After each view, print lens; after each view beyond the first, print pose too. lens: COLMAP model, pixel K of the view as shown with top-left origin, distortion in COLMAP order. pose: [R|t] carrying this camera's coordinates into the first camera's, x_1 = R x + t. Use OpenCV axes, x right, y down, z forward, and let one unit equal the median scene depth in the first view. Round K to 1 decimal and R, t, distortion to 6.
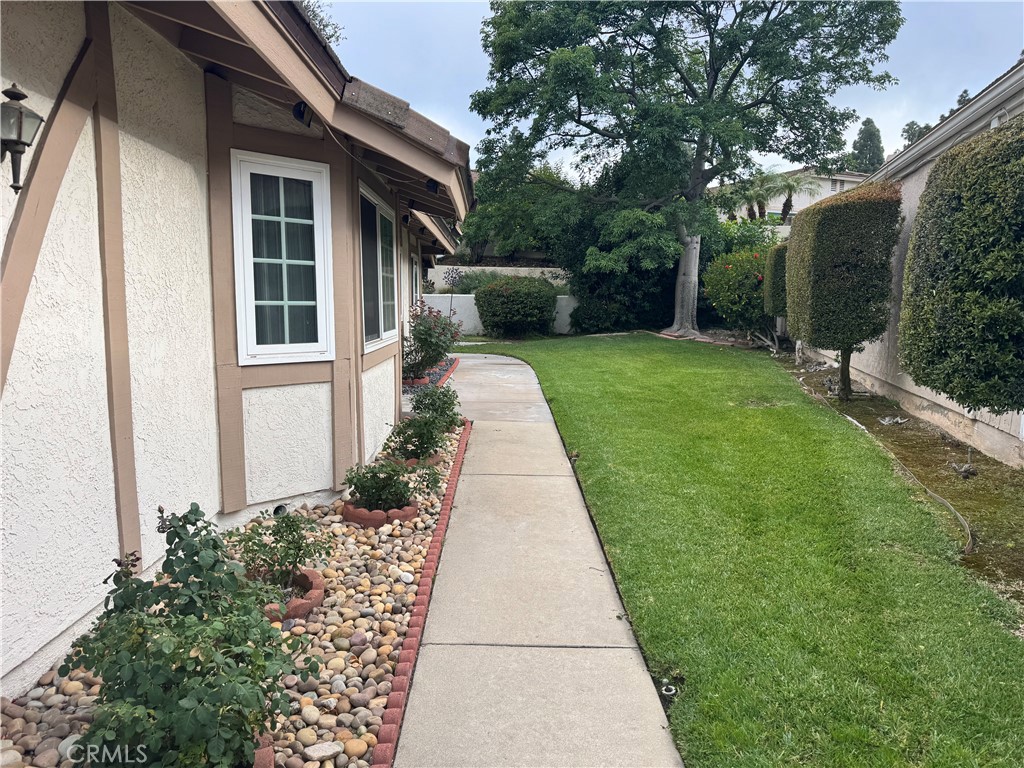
lens RADIAL K [[716.2, 0, 512.0], [0, 716.2, 384.0], [0, 0, 1]] dist [0.034283, -0.051187]
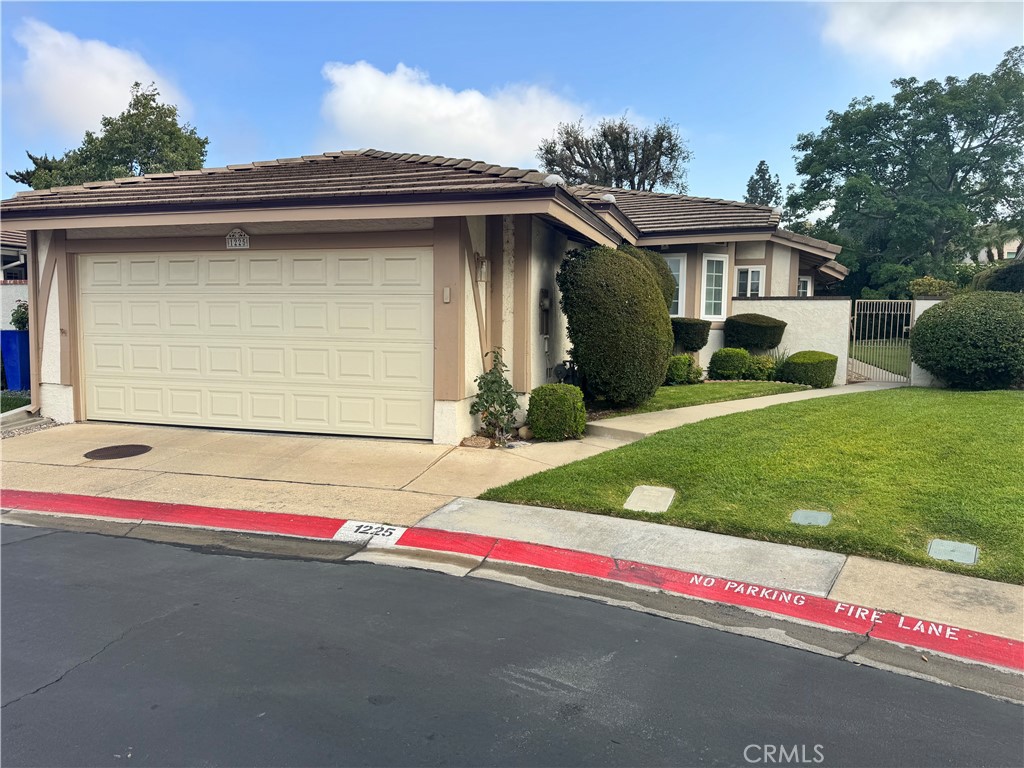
lens RADIAL K [[716.2, 0, 512.0], [0, 716.2, 384.0], [0, 0, 1]] dist [0.034283, -0.051187]
pose [[0.952202, 0.028064, -0.304177, -0.118225], [-0.038751, 0.998824, -0.029152, 0.089062], [0.303001, 0.039545, 0.952169, -0.636314]]
